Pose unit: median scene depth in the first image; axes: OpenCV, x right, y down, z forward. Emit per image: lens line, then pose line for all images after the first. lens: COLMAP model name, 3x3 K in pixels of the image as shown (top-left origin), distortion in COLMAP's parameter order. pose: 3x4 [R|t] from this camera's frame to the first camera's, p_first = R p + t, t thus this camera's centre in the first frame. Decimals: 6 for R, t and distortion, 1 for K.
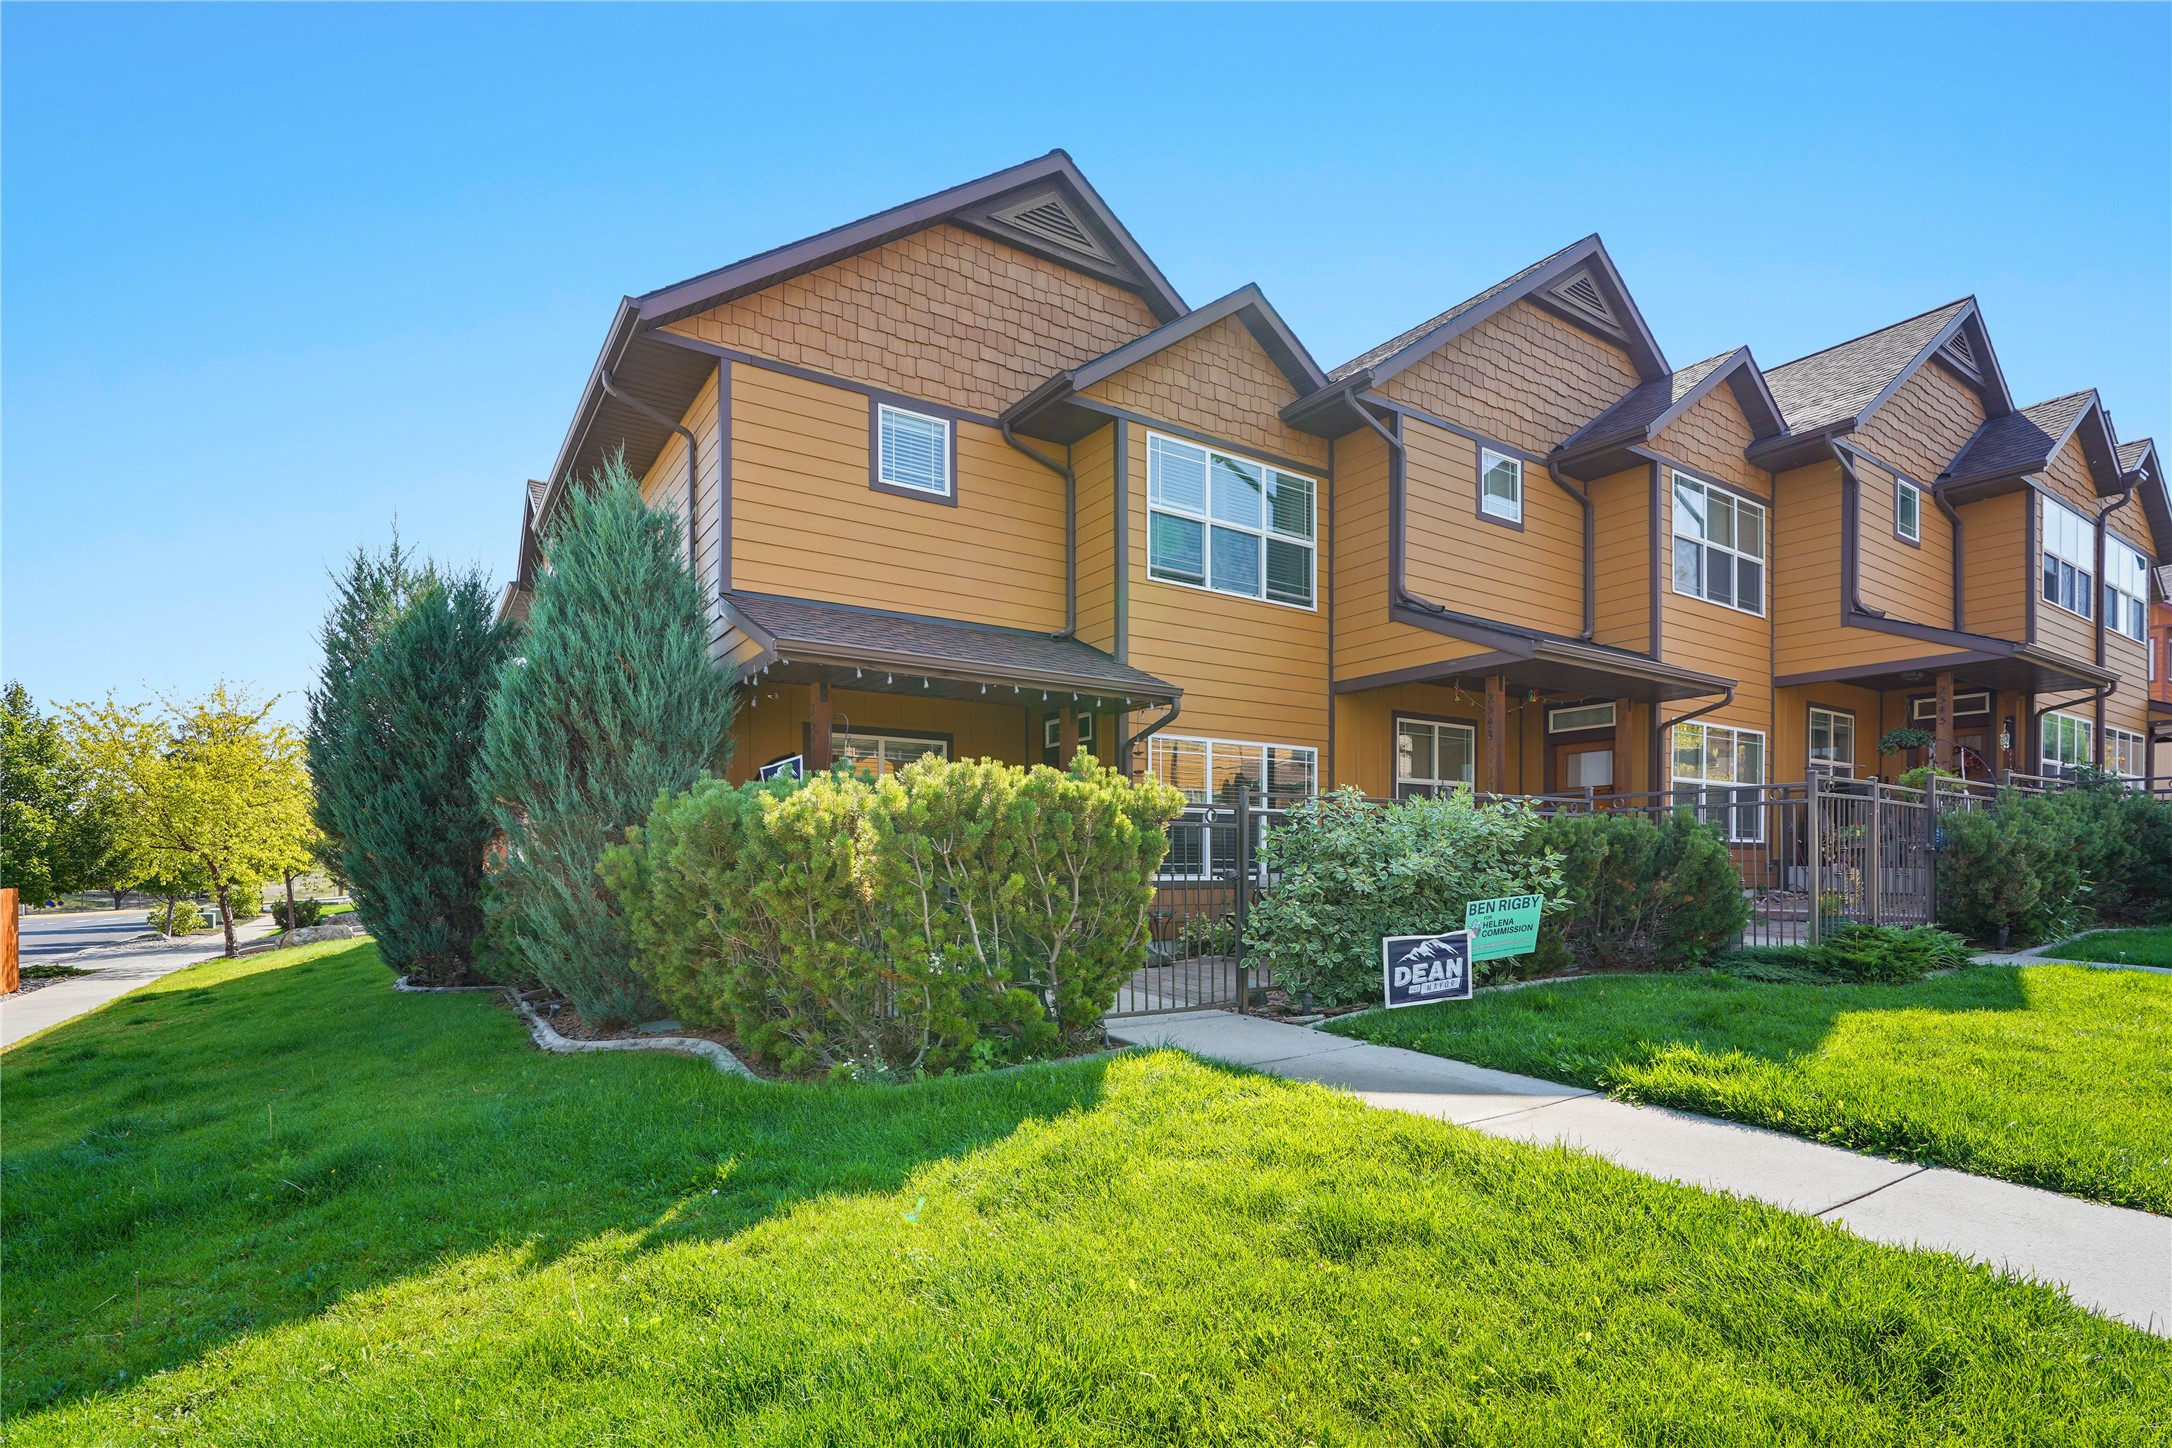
lens RADIAL K [[1031.7, 0, 1081.3], [0, 1031.7, 862.9], [0, 0, 1]] dist [-0.004682, 0.000116]
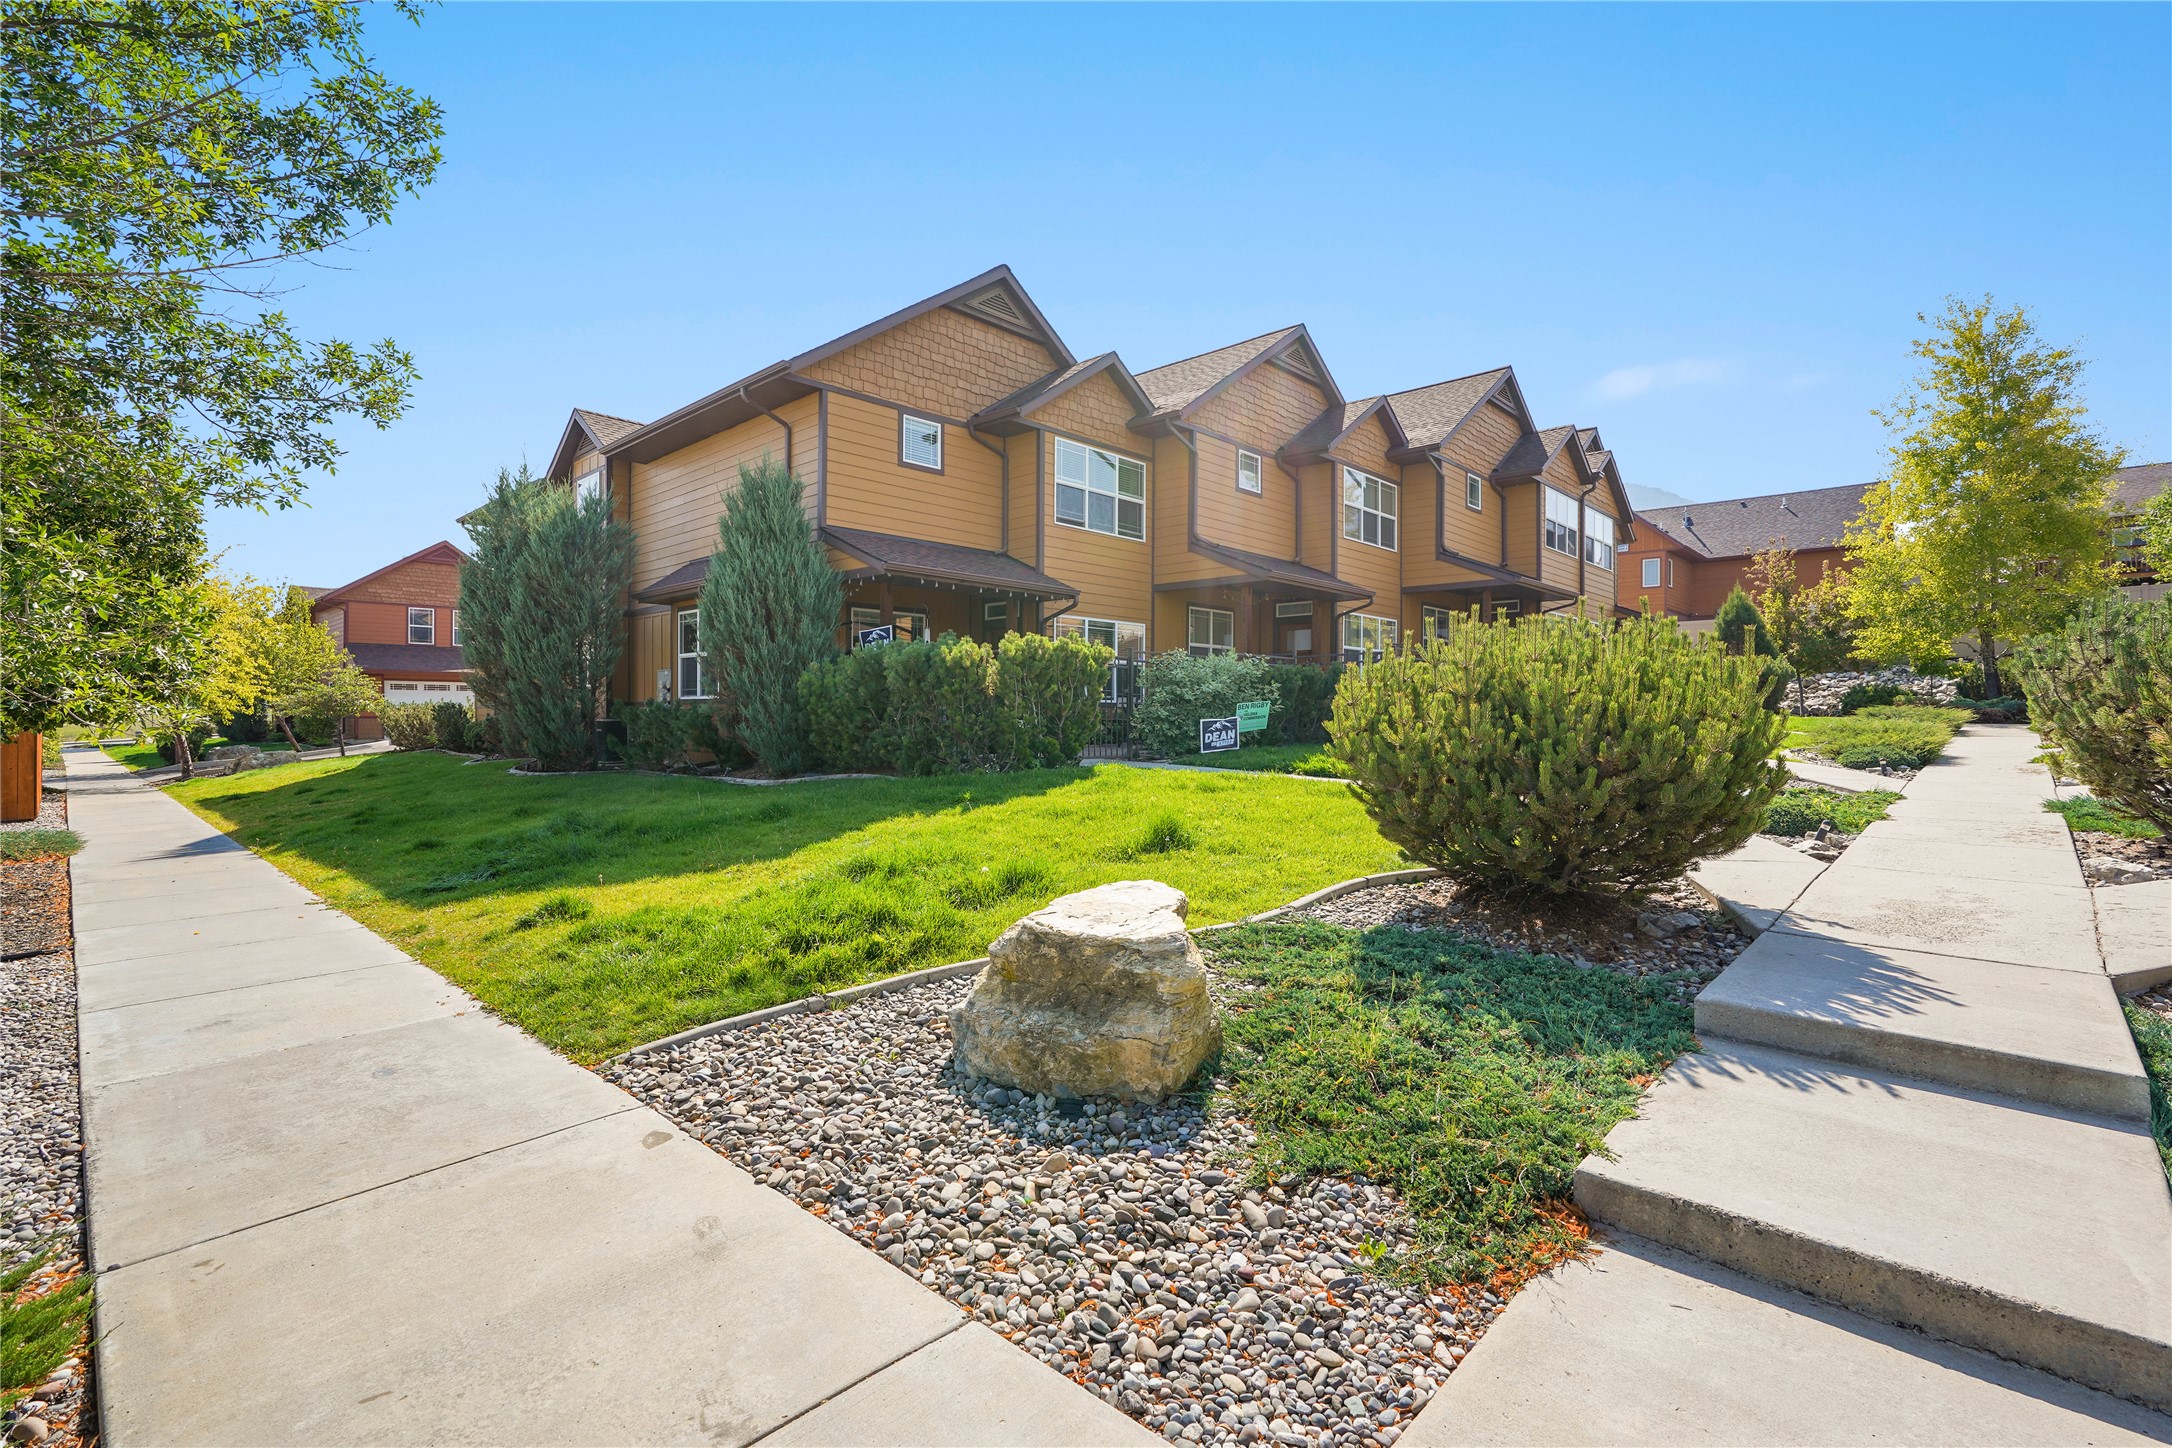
lens RADIAL K [[986.8, 0, 1083.6], [0, 986.8, 712.8], [0, 0, 1]] dist [-0.005169, 0.000616]
pose [[0.974031, 0.005037, 0.226358, -0.246732], [-0.004185, 0.999982, -0.004245, 0.041132], [-0.226375, 0.003187, 0.974035, -0.570402]]
